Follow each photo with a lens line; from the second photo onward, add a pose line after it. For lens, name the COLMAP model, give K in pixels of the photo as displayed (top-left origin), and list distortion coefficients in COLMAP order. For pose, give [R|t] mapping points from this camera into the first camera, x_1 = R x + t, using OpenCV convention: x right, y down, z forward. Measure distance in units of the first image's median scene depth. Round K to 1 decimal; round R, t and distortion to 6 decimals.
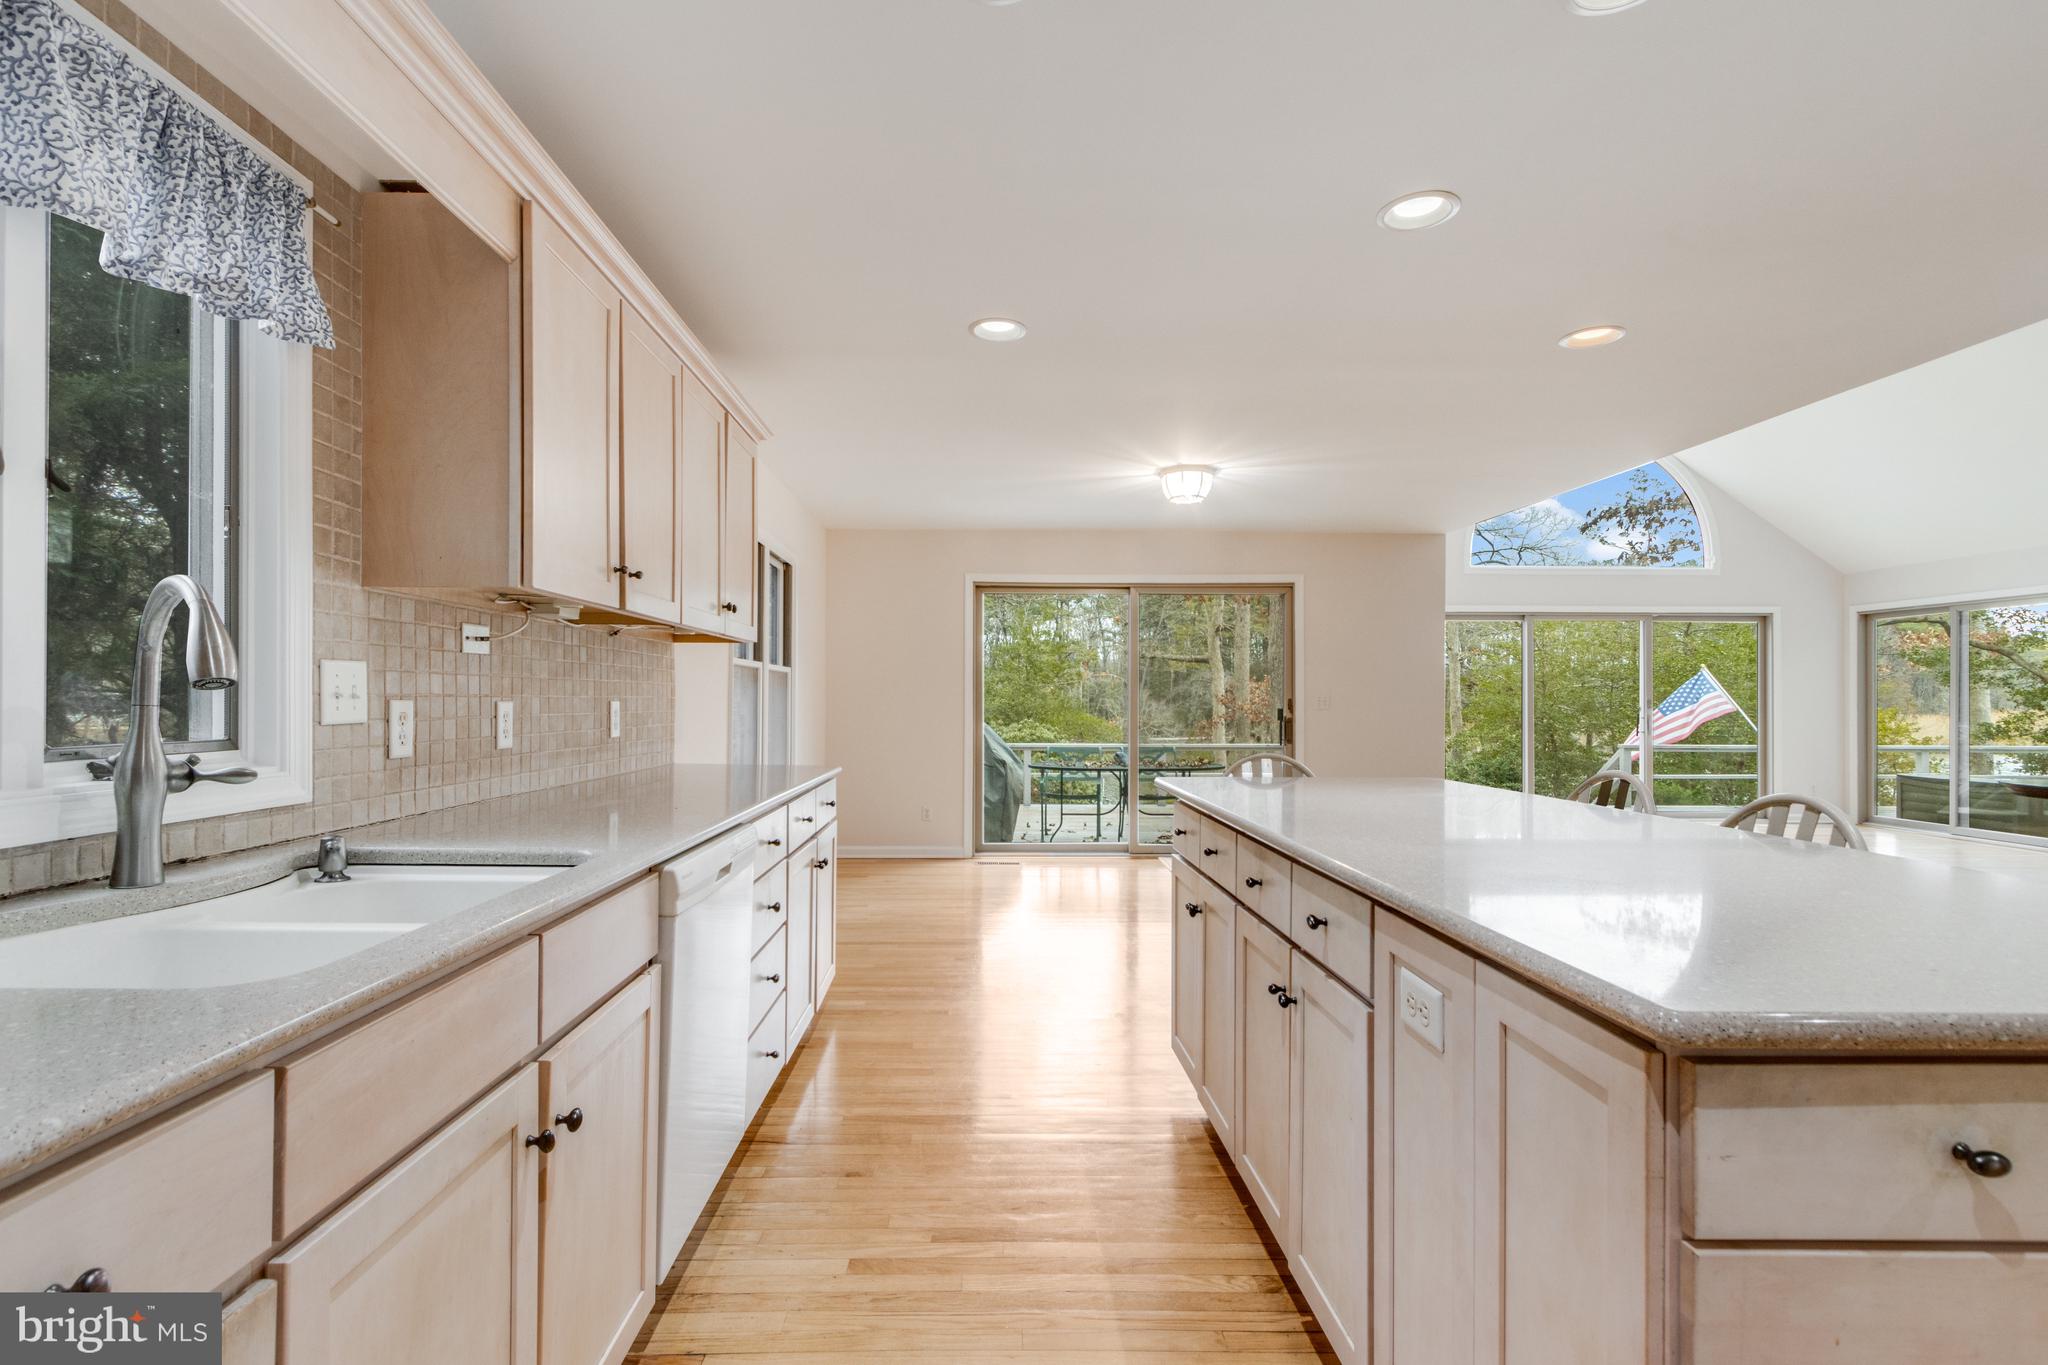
lens RADIAL K [[966.9, 0, 1020.4], [0, 966.9, 700.0], [0, 0, 1]] dist [0.001385, -0.001100]
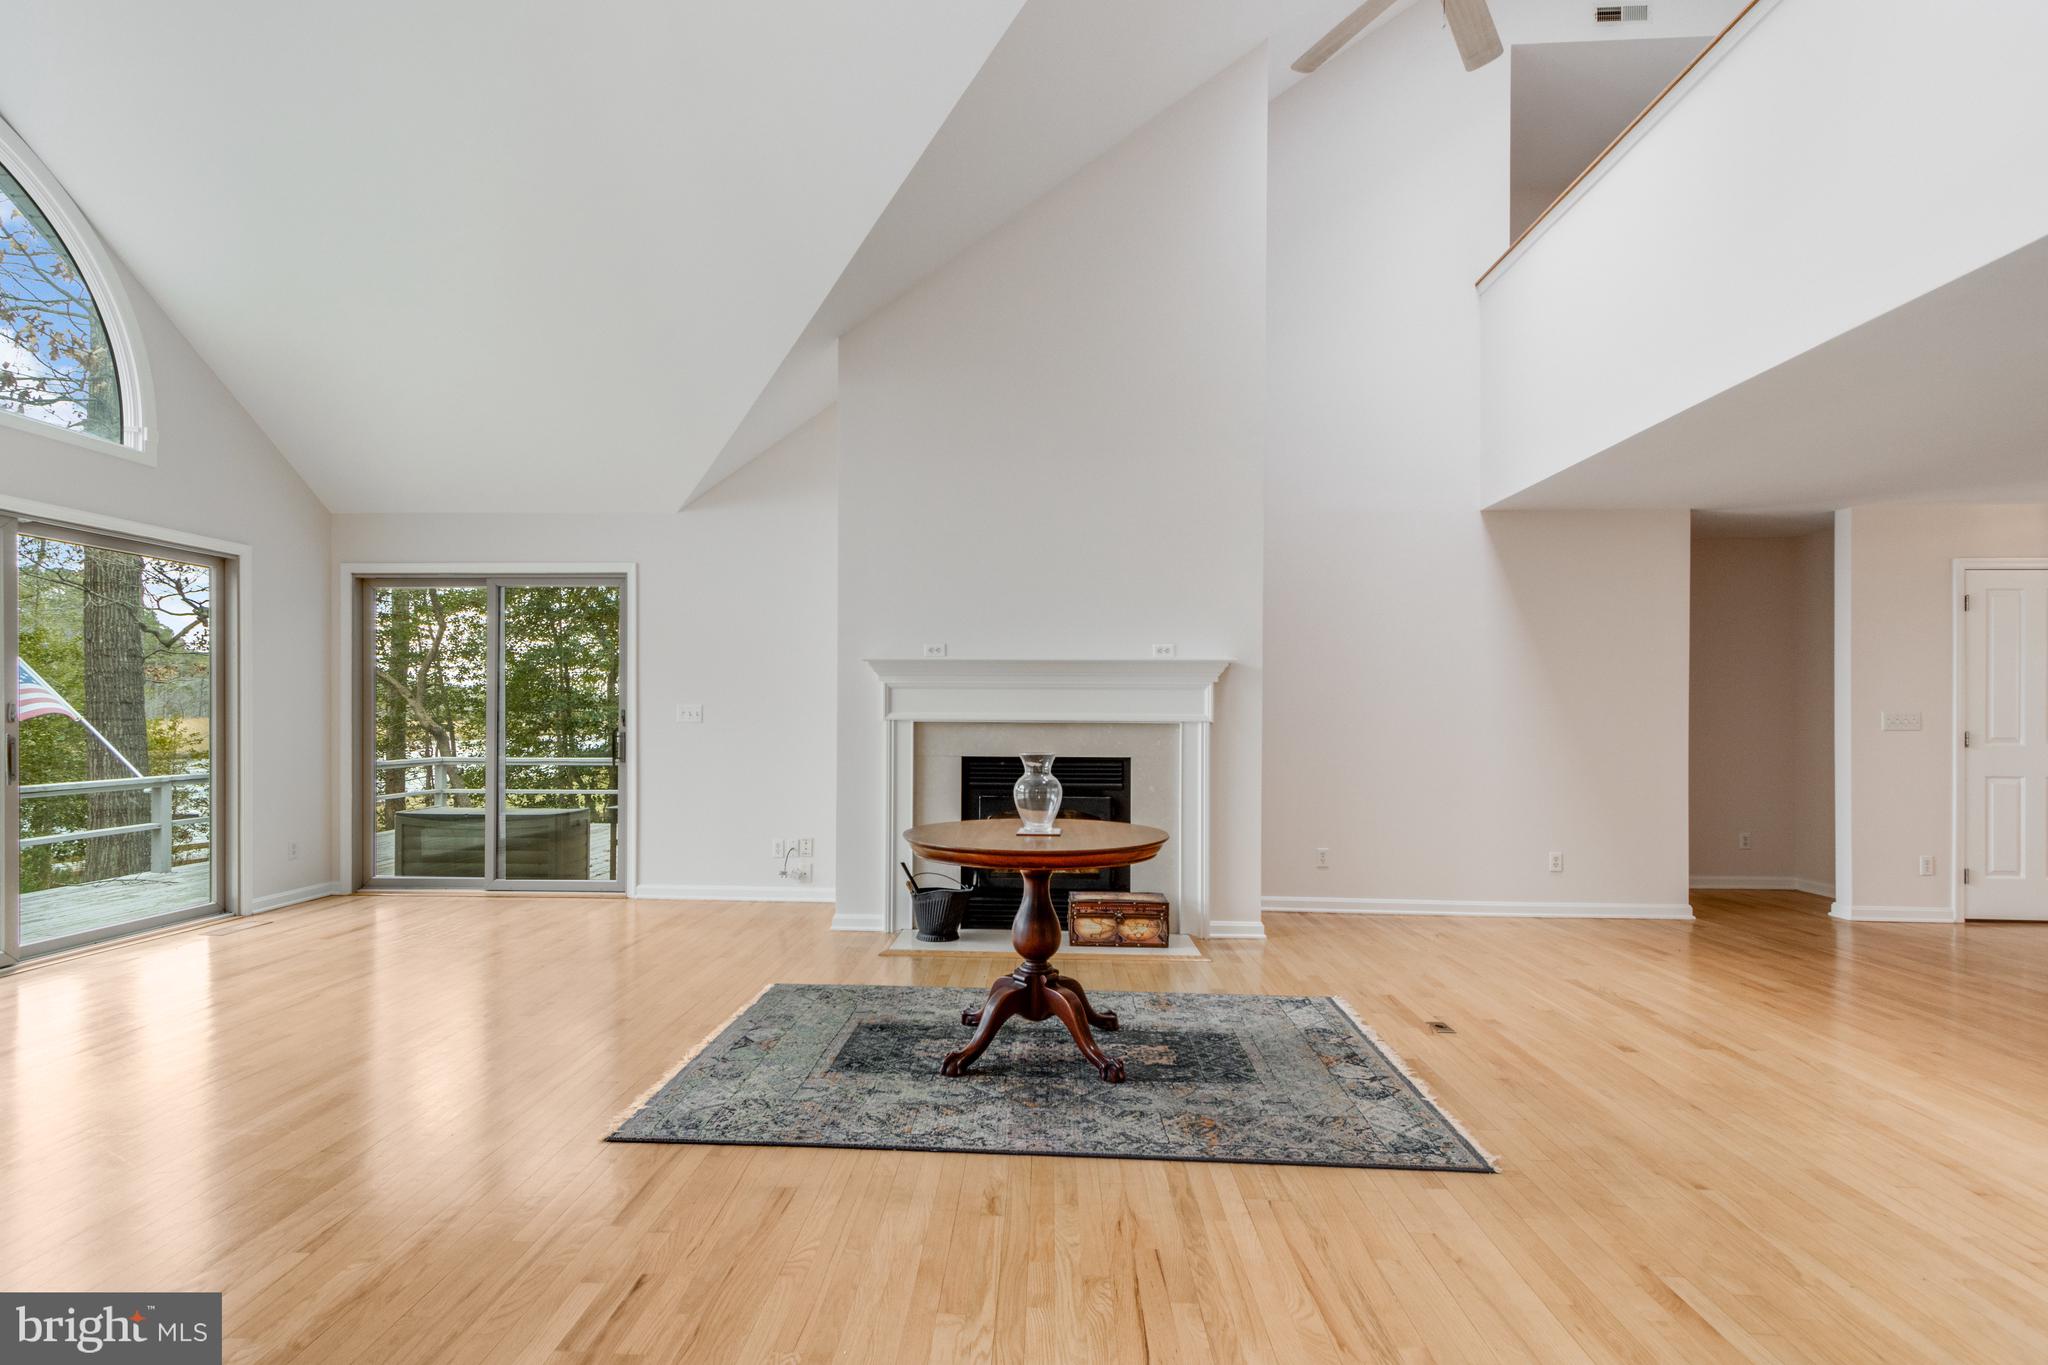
lens RADIAL K [[966.9, 0, 993.4], [0, 966.9, 718.1], [0, 0, 1]] dist [0.001385, -0.001100]
pose [[0.073921, -0.006110, 0.997245, 0.273212], [-0.004215, 0.999970, 0.006440, 0.001819], [-0.997255, -0.004680, 0.073893, 0.589635]]
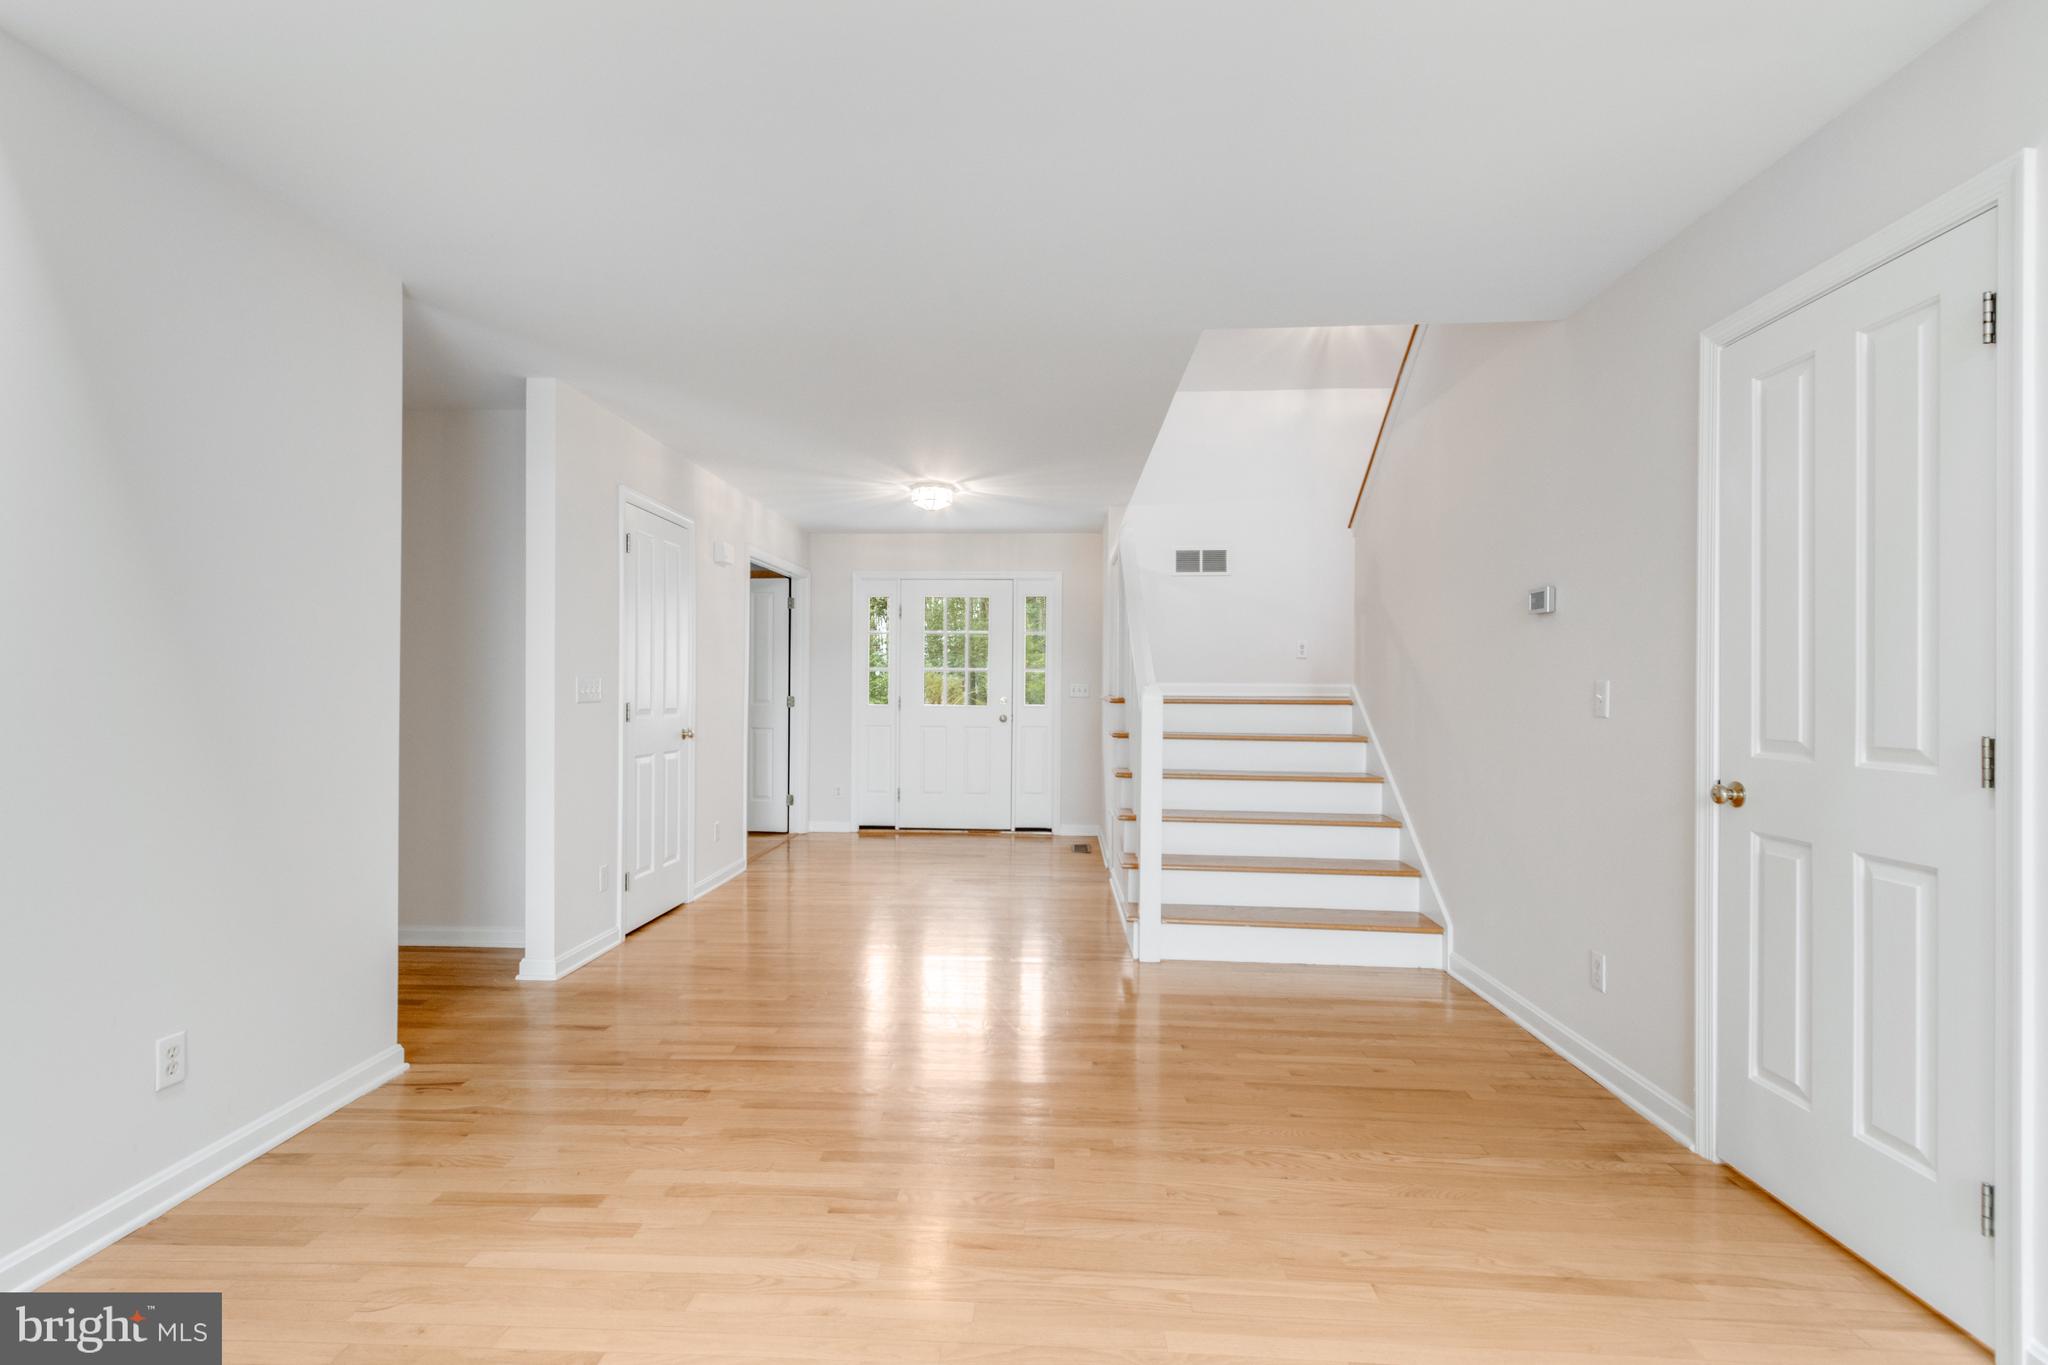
lens RADIAL K [[966.9, 0, 1009.3], [0, 966.9, 685.7], [0, 0, 1]] dist [0.001385, -0.001100]
pose [[-0.998421, -0.016711, 0.053639, 0.756425], [-0.016976, 0.999846, -0.004486, 0.001956], [-0.053556, -0.005389, -0.998550, 0.491732]]
